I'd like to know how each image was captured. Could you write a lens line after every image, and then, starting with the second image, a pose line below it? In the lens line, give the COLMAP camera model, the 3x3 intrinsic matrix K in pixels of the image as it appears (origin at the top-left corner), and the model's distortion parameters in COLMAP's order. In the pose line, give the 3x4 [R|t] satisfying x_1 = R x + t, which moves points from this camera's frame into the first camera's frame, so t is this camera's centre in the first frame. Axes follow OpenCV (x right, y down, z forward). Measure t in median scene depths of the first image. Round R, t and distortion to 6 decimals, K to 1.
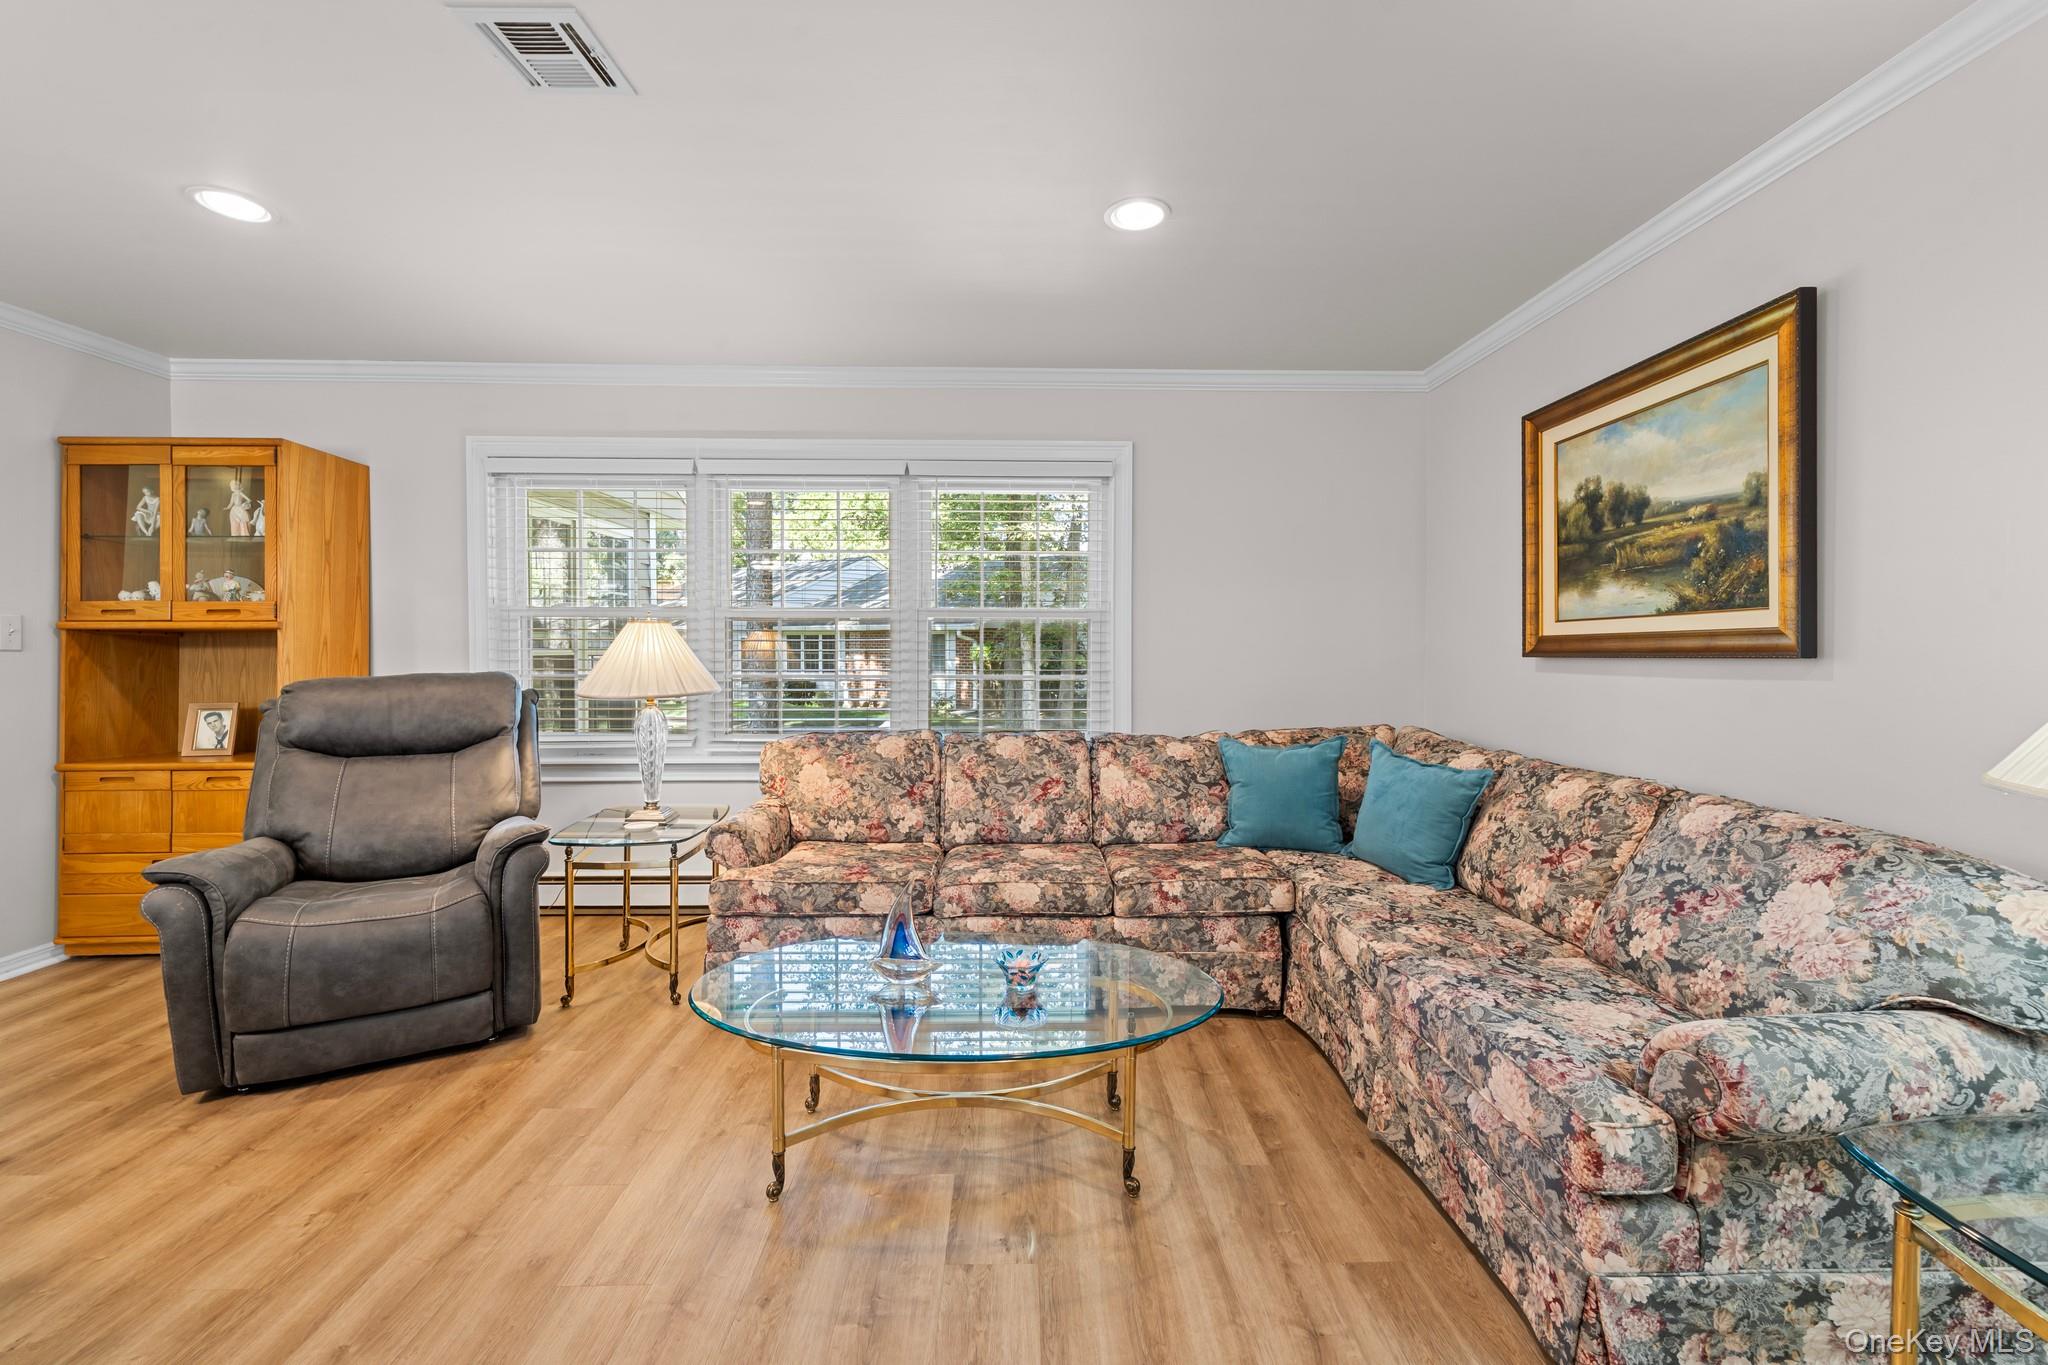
lens RADIAL K [[831.2, 0, 1033.6], [0, 831.2, 665.5], [0, 0, 1]] dist [-0.000728, -0.000340]
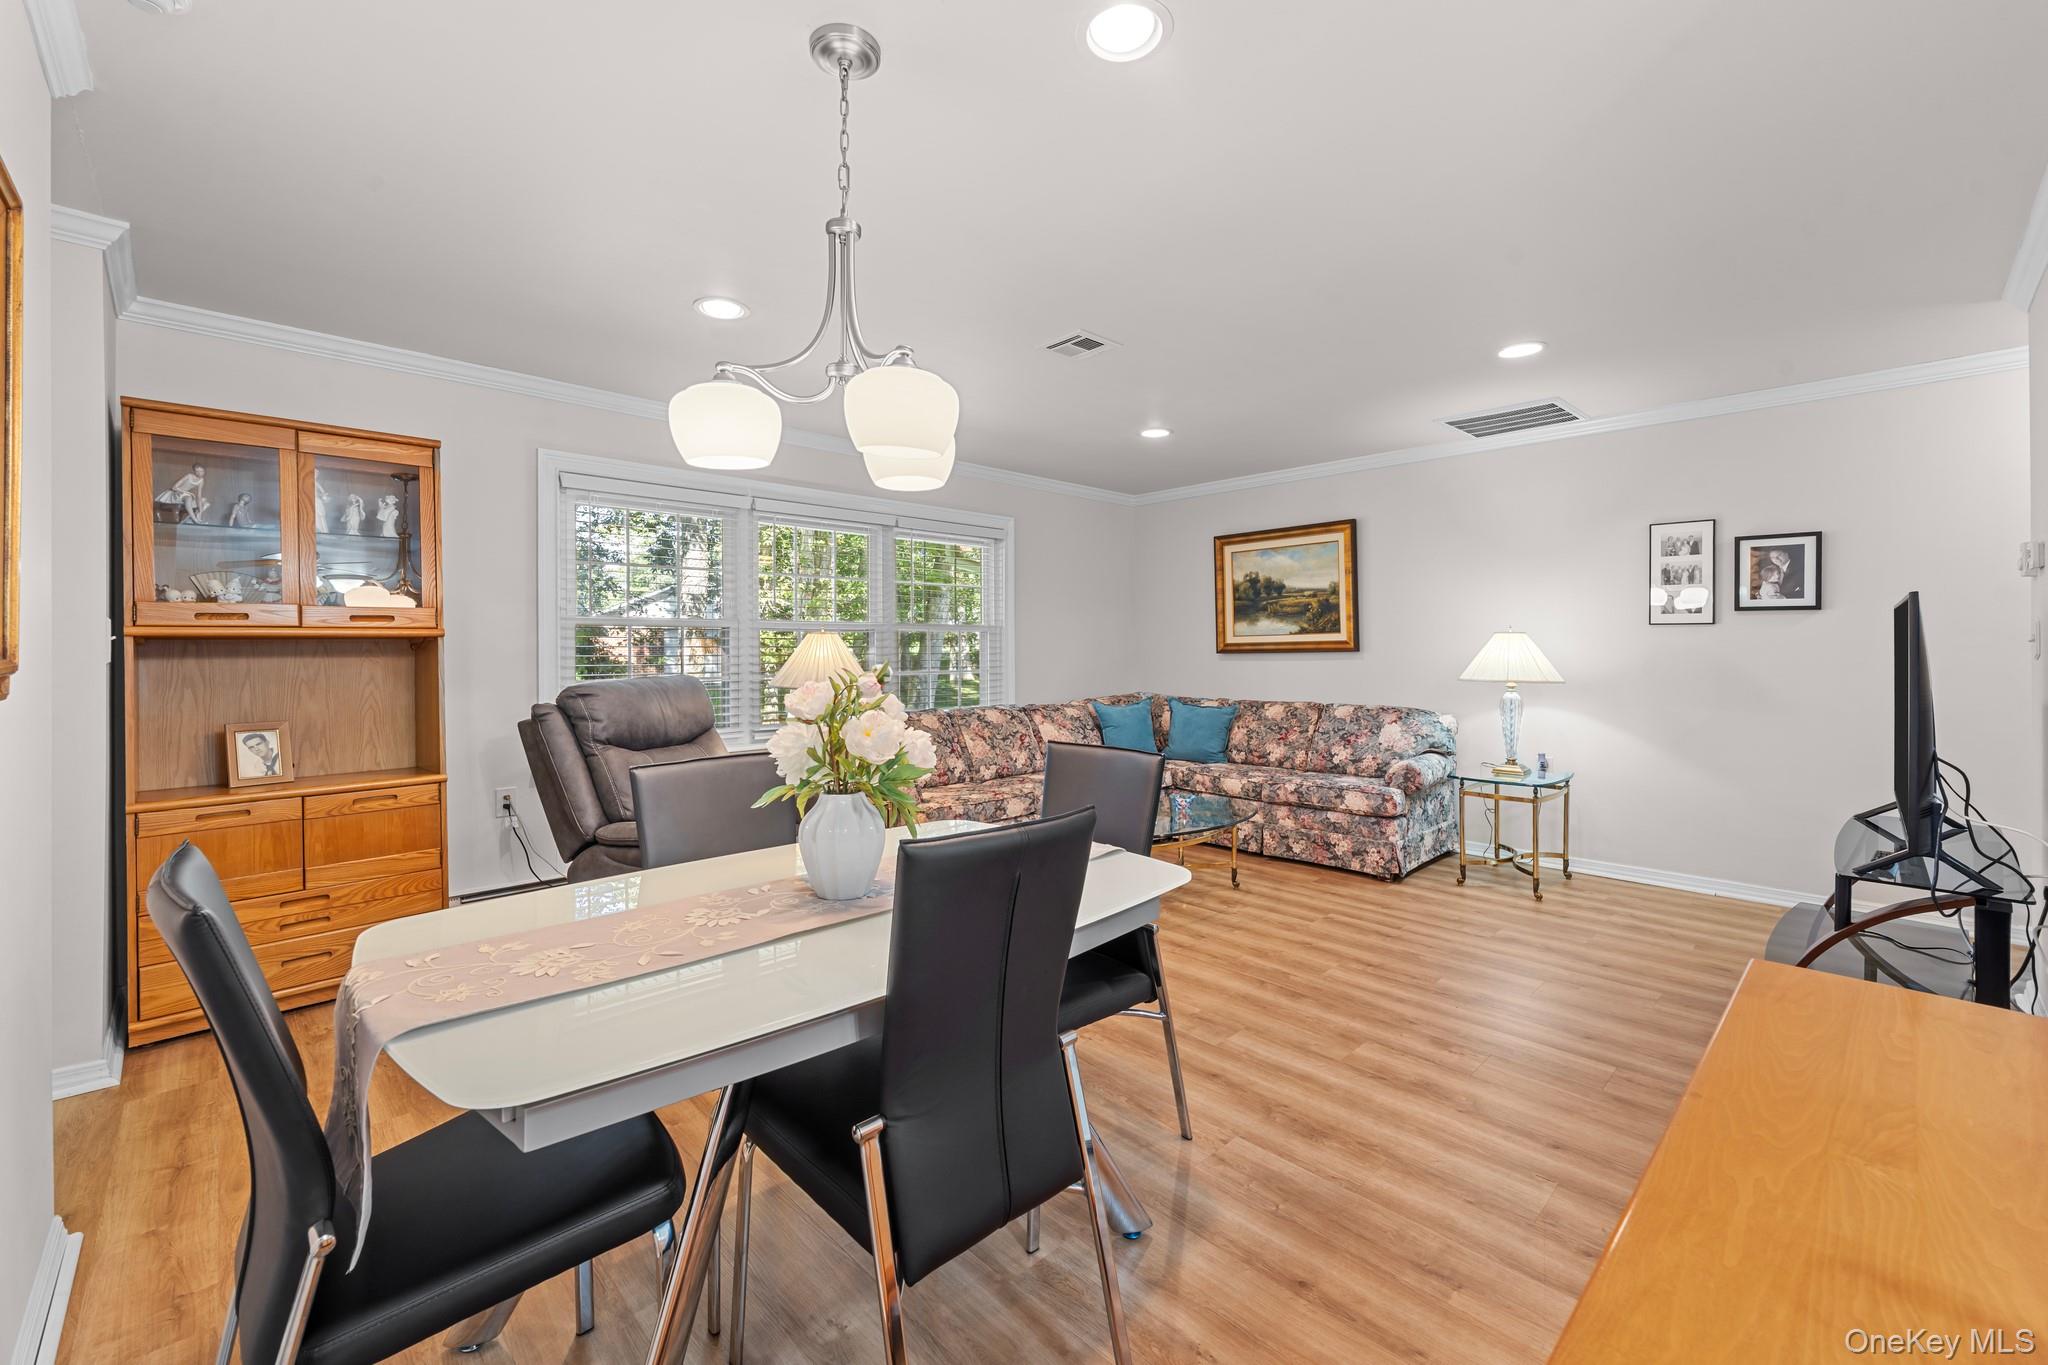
lens RADIAL K [[836.6, 0, 1028.4], [0, 836.6, 647.2], [0, 0, 1]] dist [0.000449, -0.000464]
pose [[0.732217, -0.004290, 0.681058, -1.265618], [0.023591, 0.999540, -0.019067, 0.003074], [-0.680663, 0.030028, 0.731981, -0.213373]]
